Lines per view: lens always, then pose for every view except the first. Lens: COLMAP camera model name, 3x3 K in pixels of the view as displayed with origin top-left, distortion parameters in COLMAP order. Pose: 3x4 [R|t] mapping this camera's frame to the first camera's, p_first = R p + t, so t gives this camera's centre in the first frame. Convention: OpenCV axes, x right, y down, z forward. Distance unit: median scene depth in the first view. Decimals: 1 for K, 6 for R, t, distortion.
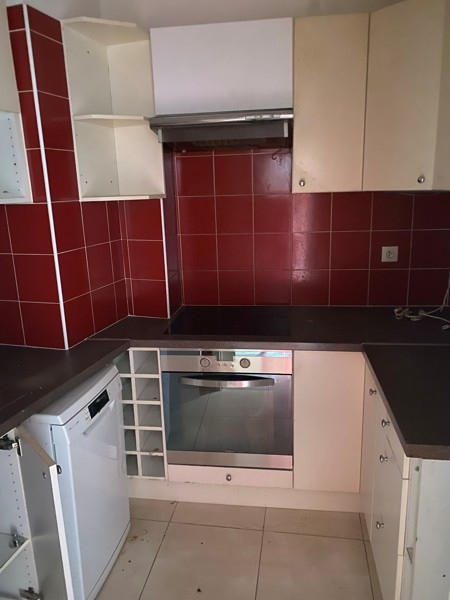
lens RADIAL K [[461.8, 0, 225.6], [0, 461.8, 301.3], [0, 0, 1]] dist [0.023656, -0.004083]
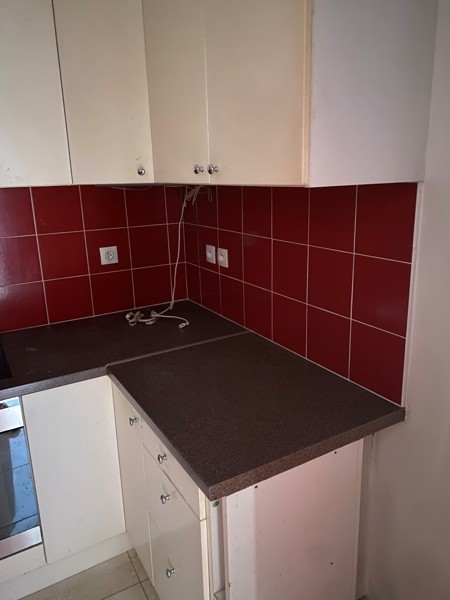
lens RADIAL K [[461.8, 0, 227.1], [0, 461.8, 296.0], [0, 0, 1]] dist [0.023656, -0.004083]
pose [[0.785977, -0.157933, 0.597743, -0.014862], [0.158128, 0.986017, 0.052597, -0.037993], [-0.597692, 0.053180, 0.799960, 0.163212]]
